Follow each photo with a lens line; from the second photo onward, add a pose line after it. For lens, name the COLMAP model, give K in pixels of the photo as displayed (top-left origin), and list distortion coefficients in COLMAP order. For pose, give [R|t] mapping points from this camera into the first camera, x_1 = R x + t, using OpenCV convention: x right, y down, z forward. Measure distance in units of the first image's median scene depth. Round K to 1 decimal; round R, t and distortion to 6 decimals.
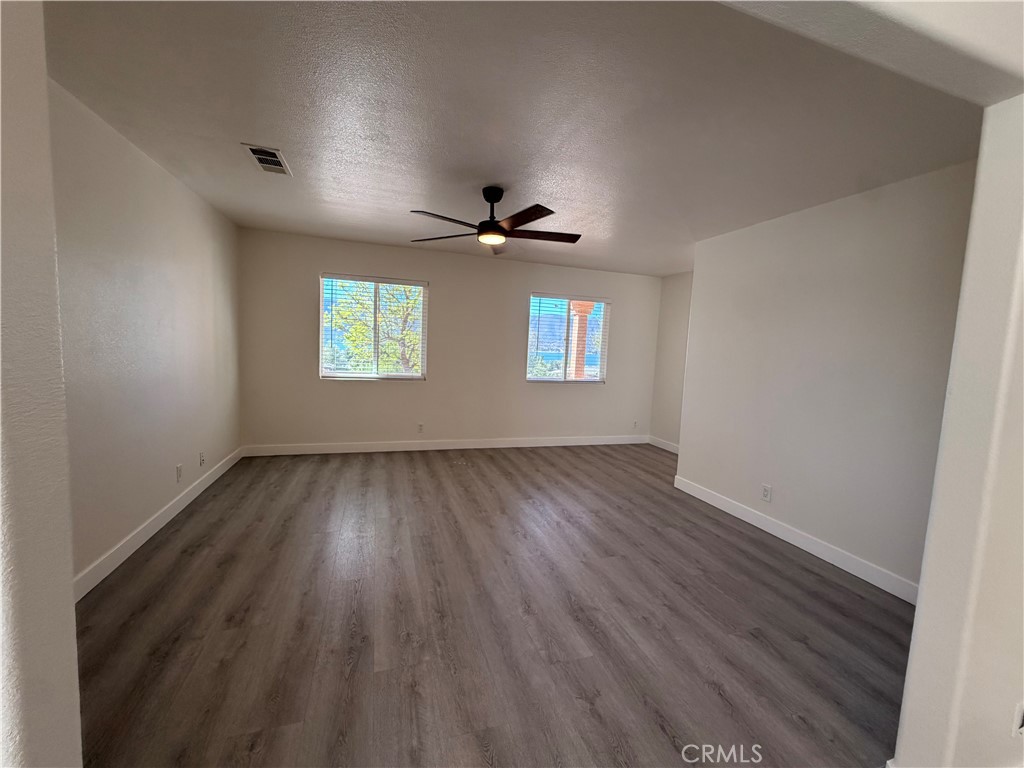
lens RADIAL K [[408.6, 0, 509.1], [0, 408.6, 381.5], [0, 0, 1]] dist [-0.000413, 0.000364]
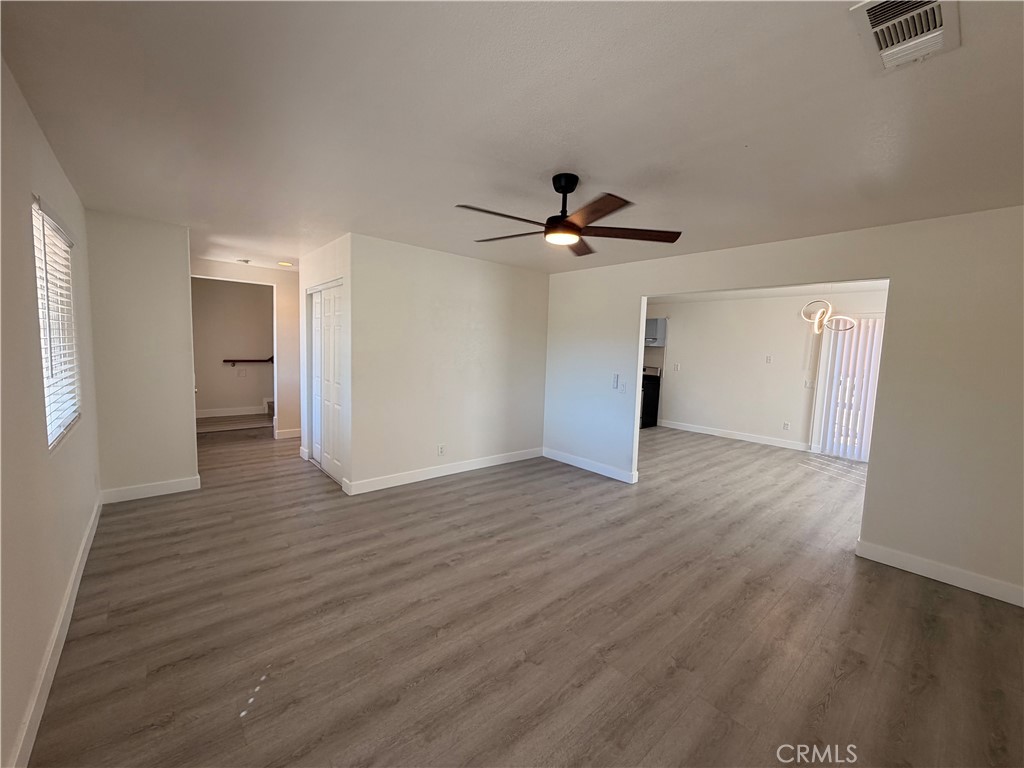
lens RADIAL K [[408.6, 0, 511.3], [0, 408.6, 384.7], [0, 0, 1]] dist [-0.000413, 0.000364]
pose [[-0.392686, -0.145297, 0.908123, -0.674921], [0.023984, 0.985487, 0.168046, -0.171048], [-0.919360, 0.087770, -0.383502, 1.237857]]
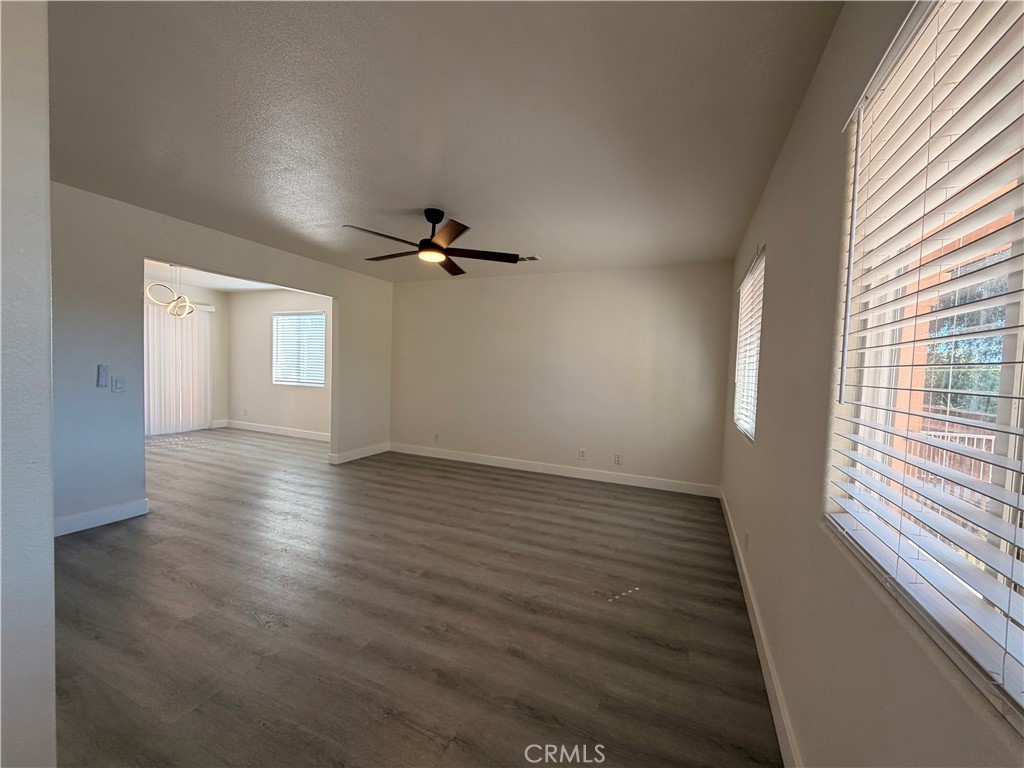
lens RADIAL K [[408.6, 0, 511.5], [0, 408.6, 385.4], [0, 0, 1]] dist [-0.000413, 0.000364]
pose [[-0.656130, -0.038320, -0.753674, 0.521503], [-0.136593, 0.988244, 0.068668, -0.100404], [0.742183, 0.148002, -0.653651, 1.630152]]
